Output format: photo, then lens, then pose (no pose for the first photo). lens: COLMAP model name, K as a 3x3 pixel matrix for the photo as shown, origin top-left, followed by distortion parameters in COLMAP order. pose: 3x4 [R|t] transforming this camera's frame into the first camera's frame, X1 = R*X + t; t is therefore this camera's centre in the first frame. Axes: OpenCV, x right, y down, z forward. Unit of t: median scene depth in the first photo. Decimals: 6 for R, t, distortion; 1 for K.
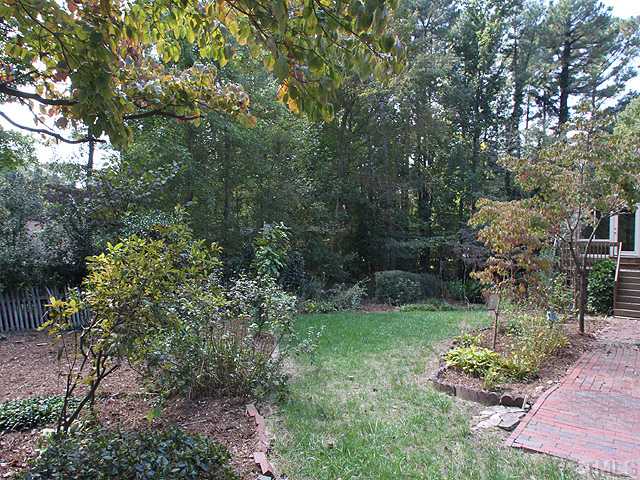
lens RADIAL K [[423.1, 0, 322.0], [0, 423.1, 228.9], [0, 0, 1]] dist [-0.045547, 0.001757]
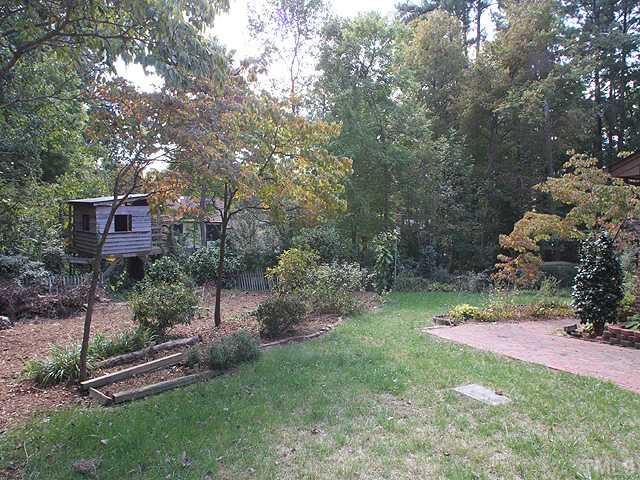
lens RADIAL K [[423.1, 0, 322.0], [0, 423.1, 228.9], [0, 0, 1]] dist [-0.045547, 0.001757]
pose [[0.898837, -0.003138, -0.438272, 0.324964], [0.016163, 0.999532, 0.025990, -0.059428], [0.437985, -0.030444, 0.898466, -0.489810]]
